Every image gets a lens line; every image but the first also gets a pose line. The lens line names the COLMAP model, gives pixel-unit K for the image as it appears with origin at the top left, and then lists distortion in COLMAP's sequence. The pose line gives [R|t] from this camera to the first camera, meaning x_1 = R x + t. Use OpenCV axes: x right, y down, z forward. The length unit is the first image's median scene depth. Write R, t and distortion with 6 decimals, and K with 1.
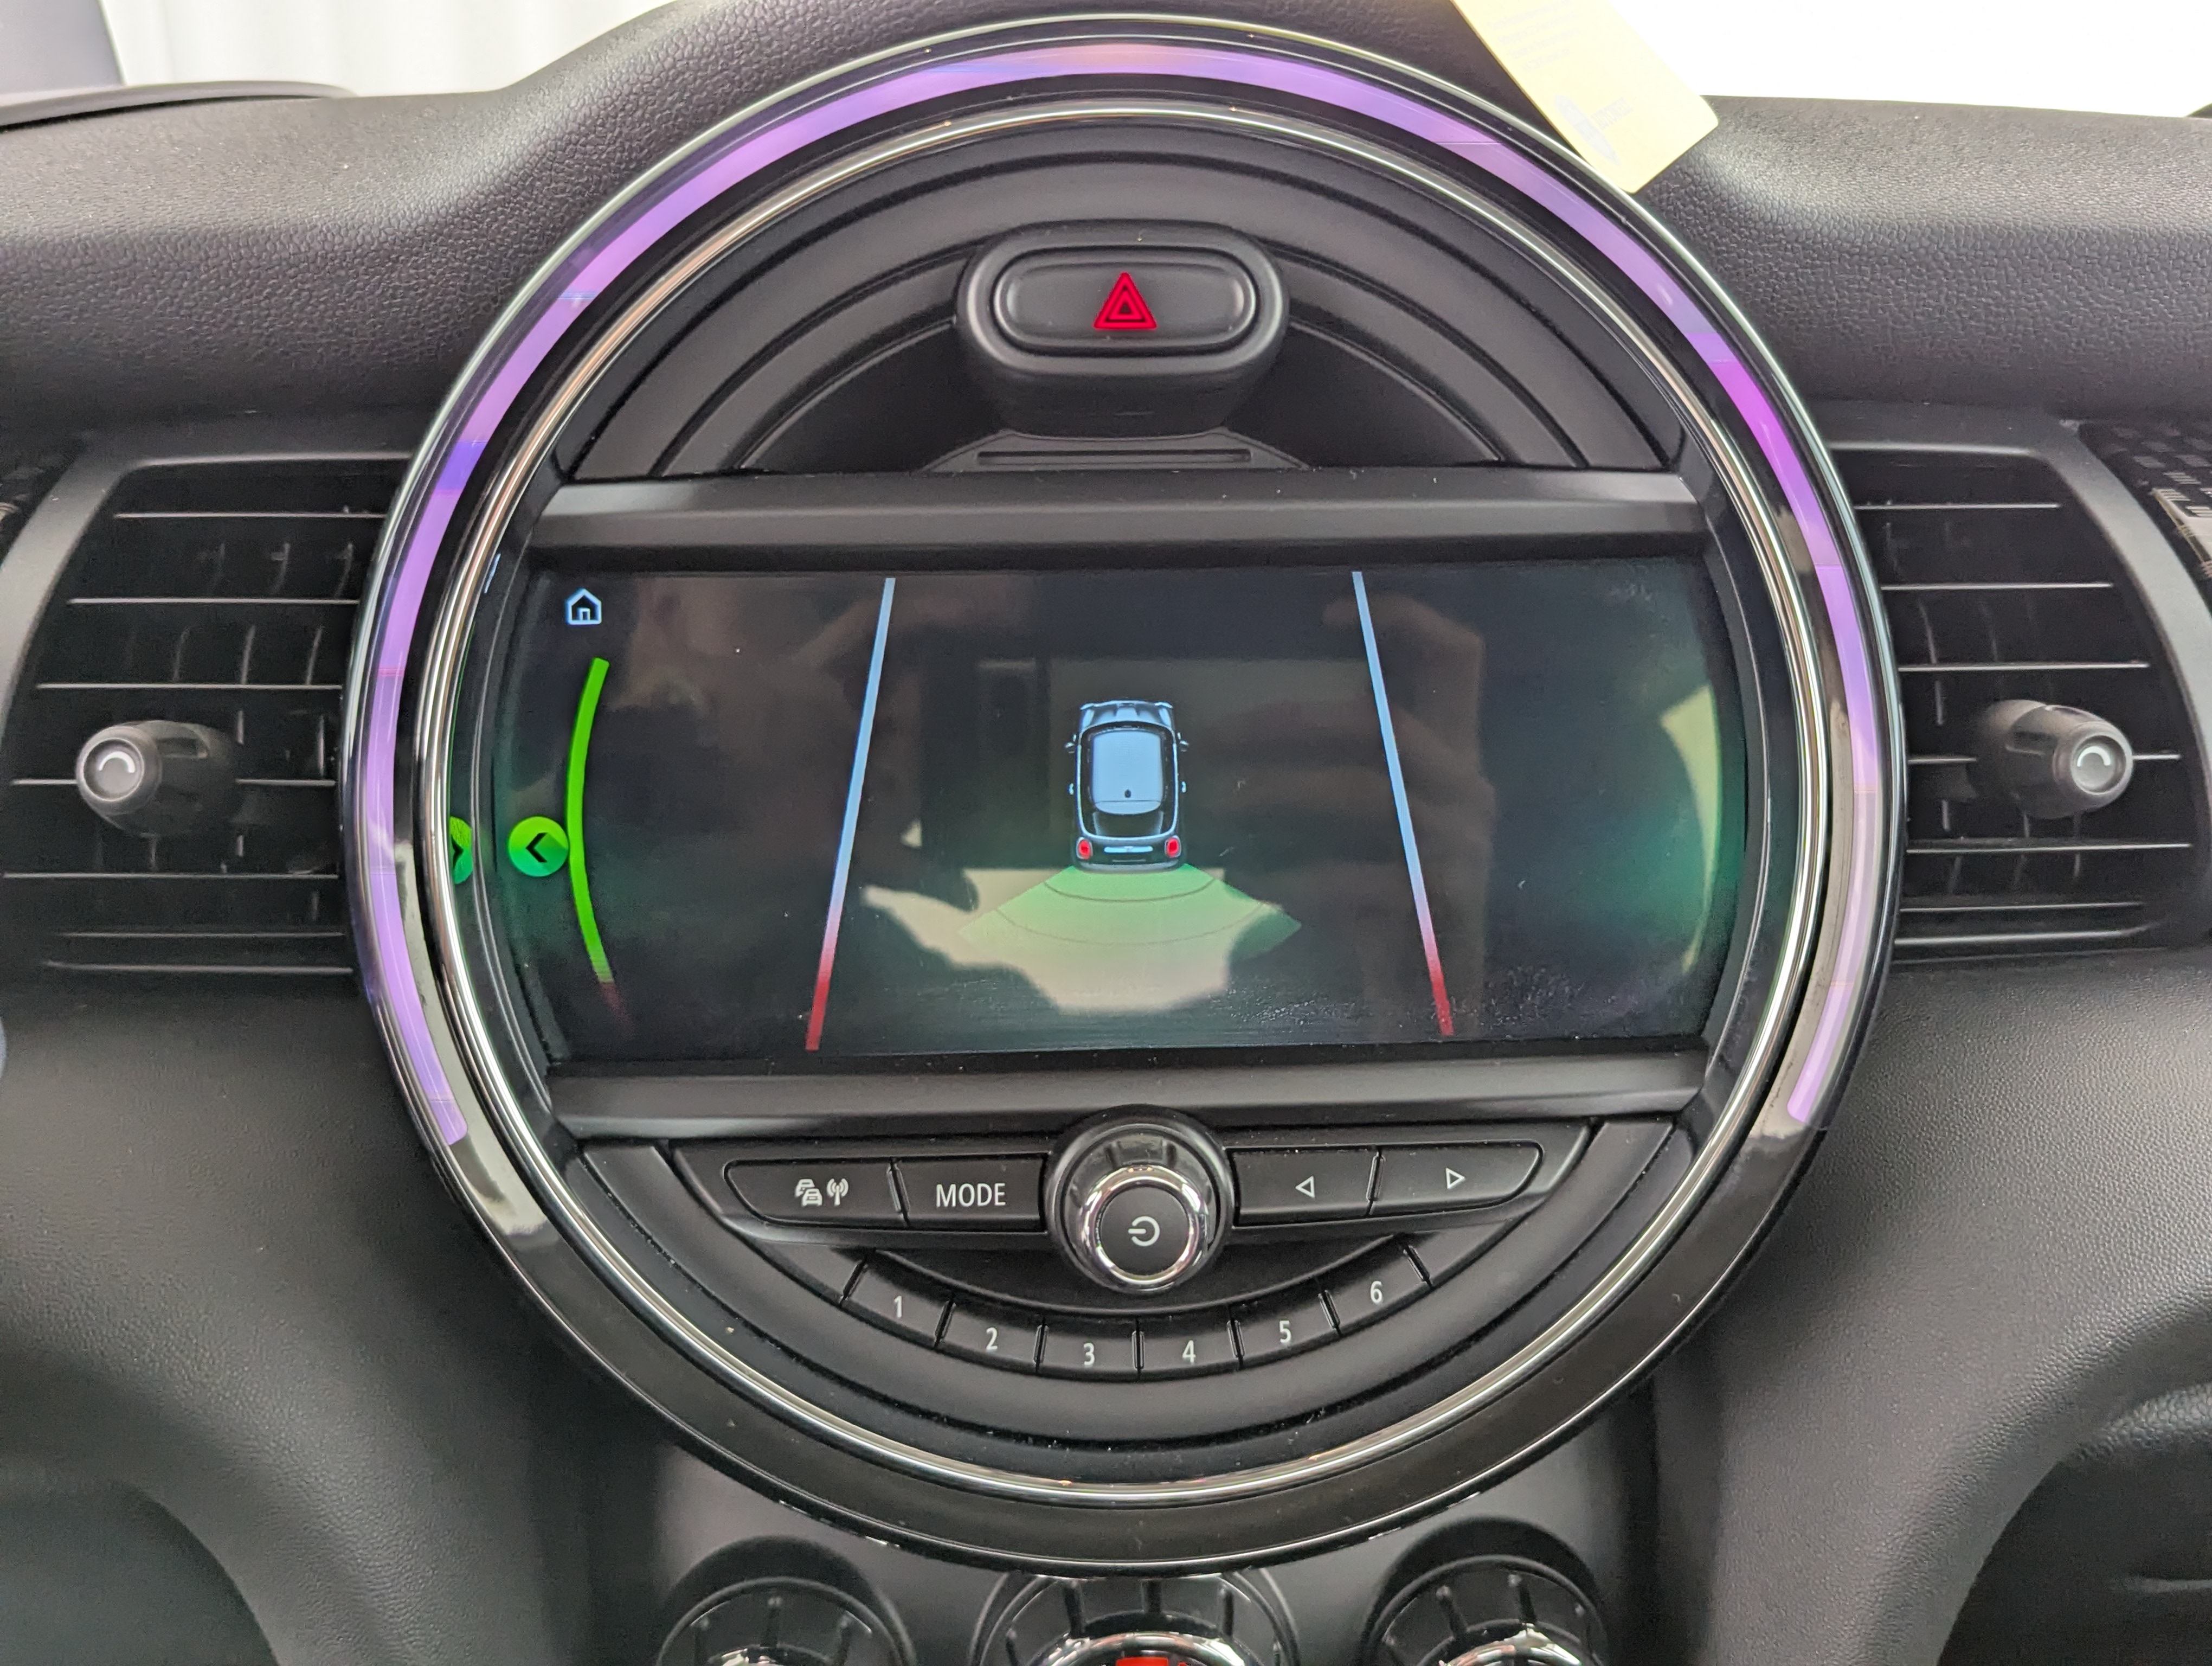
lens RADIAL K [[2126.3, 0, 1106.0], [0, 2126.3, 833.0], [0, 0, 1]] dist [-0.001815, -0.012839]
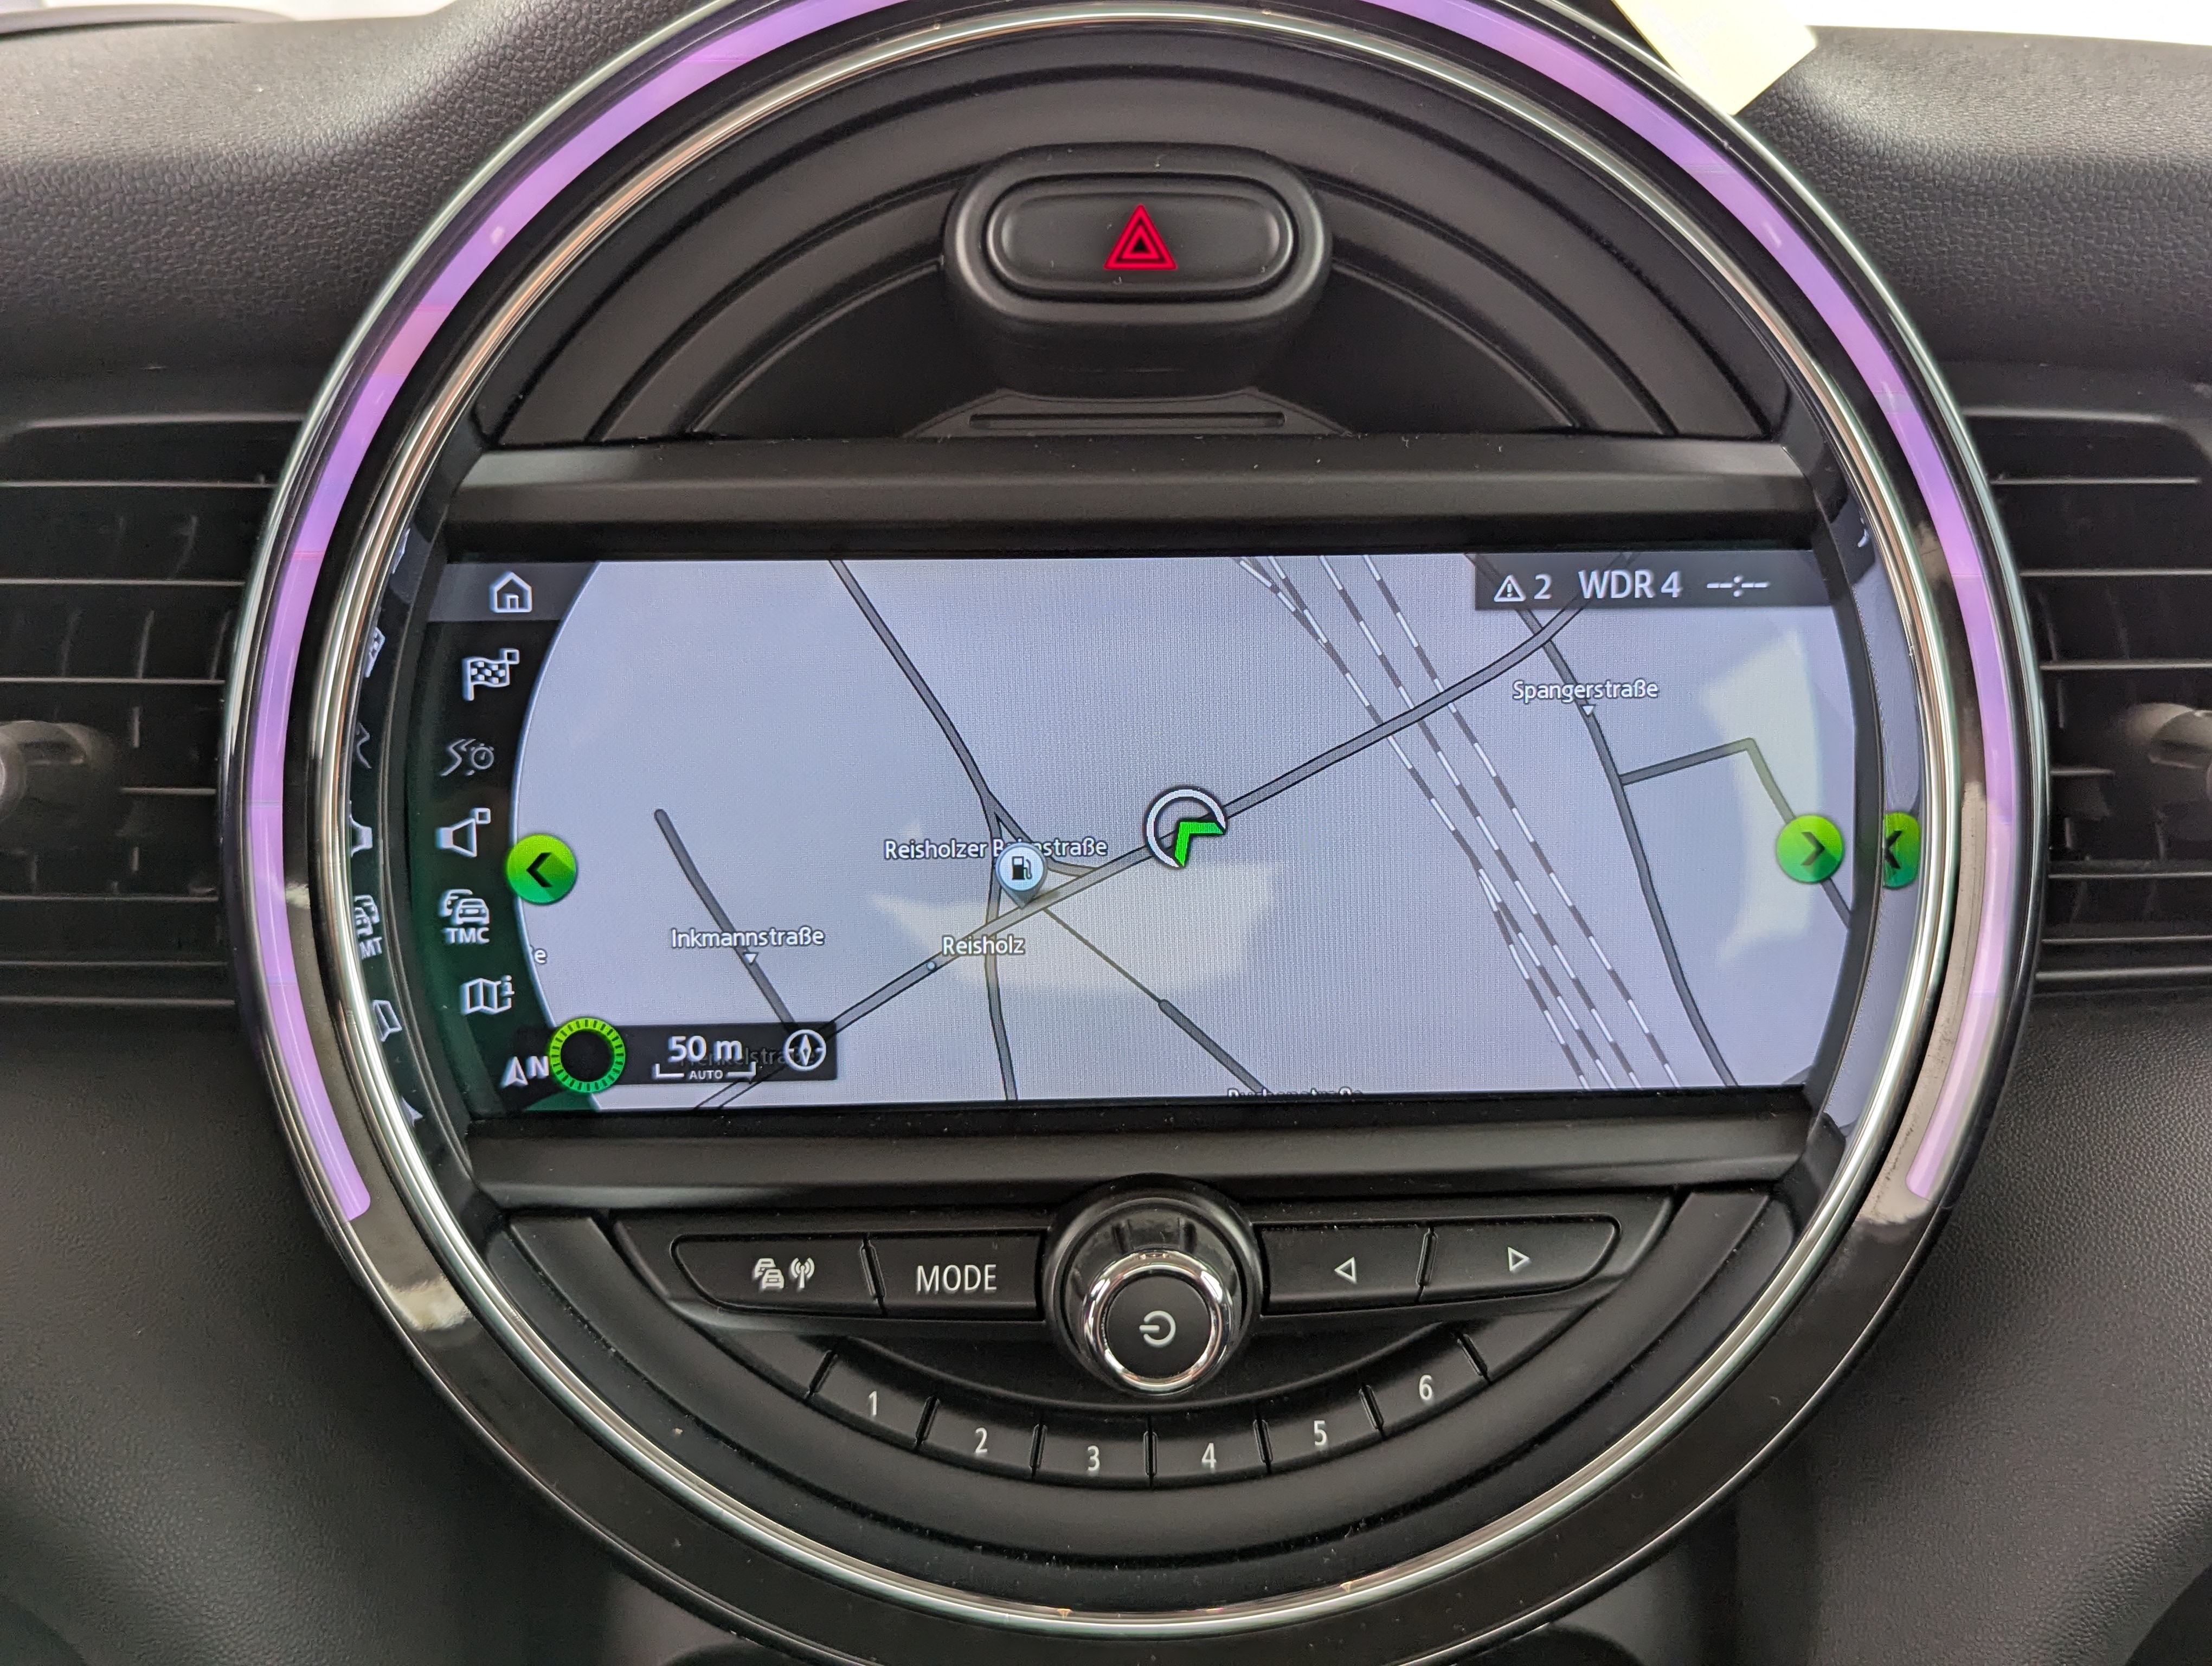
lens RADIAL K [[2088.9, 0, 1113.3], [0, 2088.9, 806.3], [0, 0, 1]] dist [-0.014131, 0.000905]
pose [[0.999979, 0.004427, -0.004791, 0.002973], [-0.004393, 0.999966, 0.006947, -0.026533], [0.004821, -0.006926, 0.999964, 0.153646]]
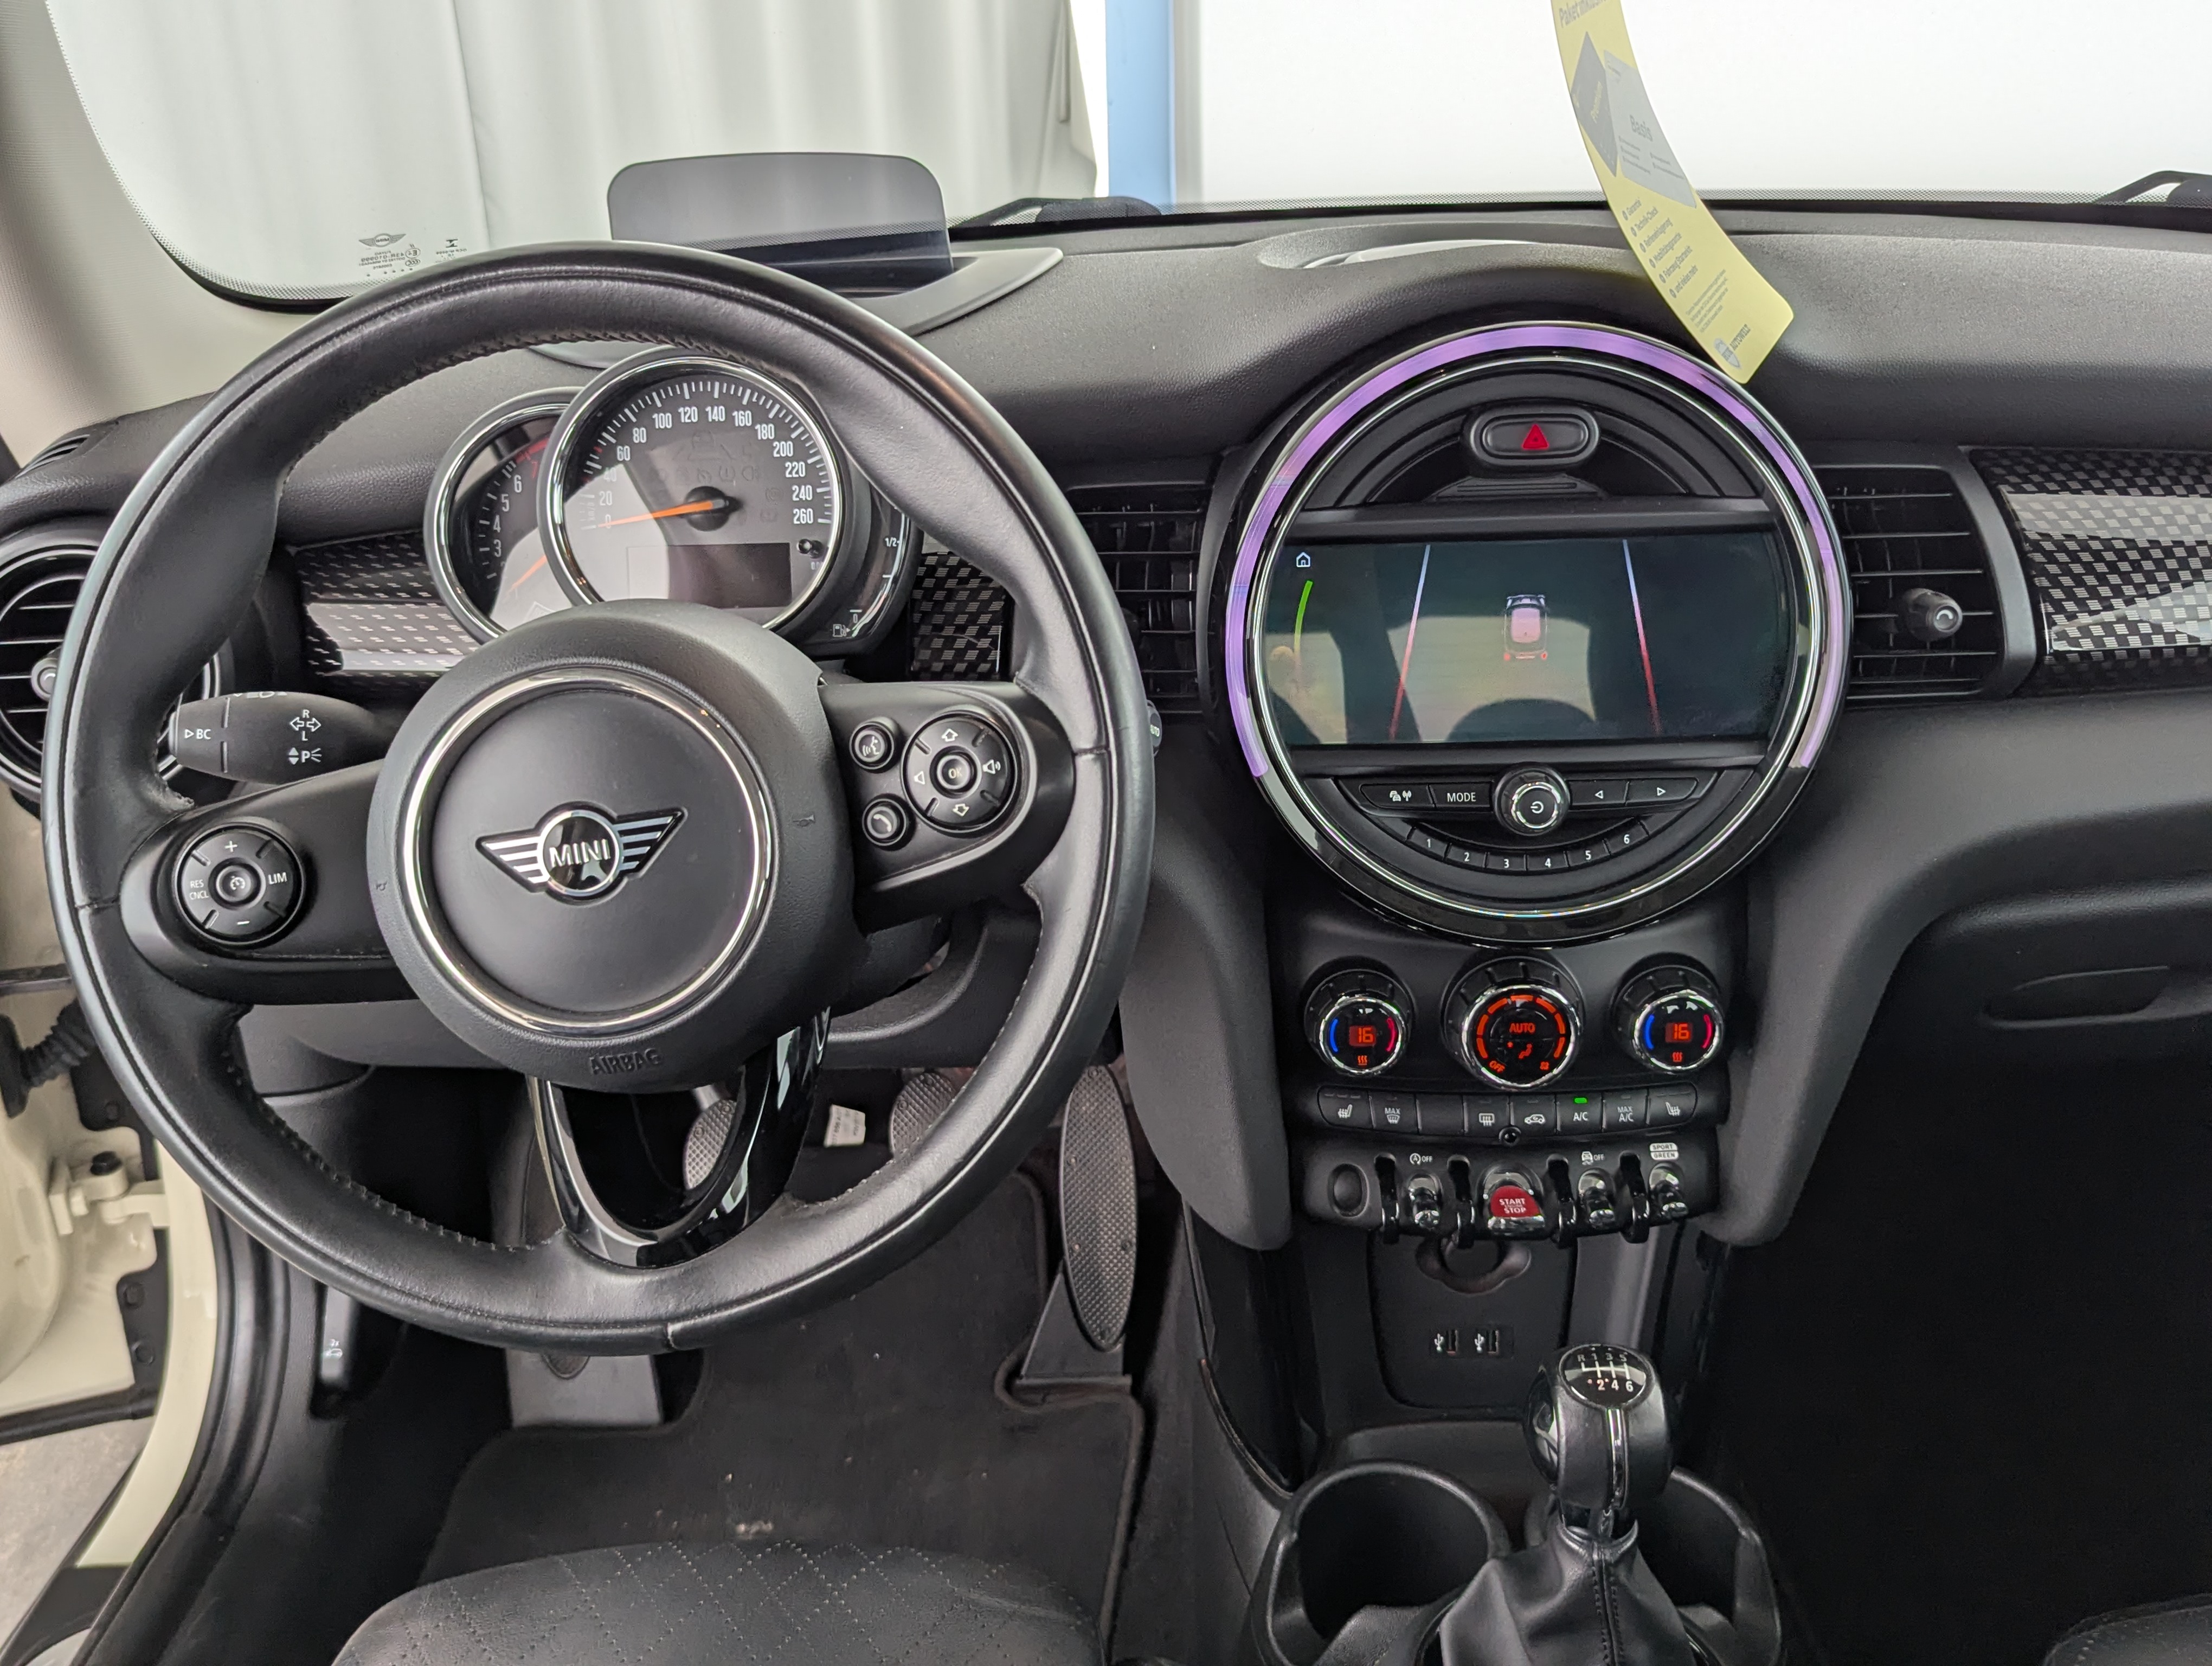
lens RADIAL K [[1920.1, 0, 1106.0], [0, 1920.1, 833.0], [0, 0, 1]] dist [0.005765, 0.000230]
pose [[0.995331, 0.003724, -0.096445, -0.257398], [0.006541, 0.994356, 0.105894, -0.028605], [0.096295, -0.106030, 0.989689, -1.249303]]
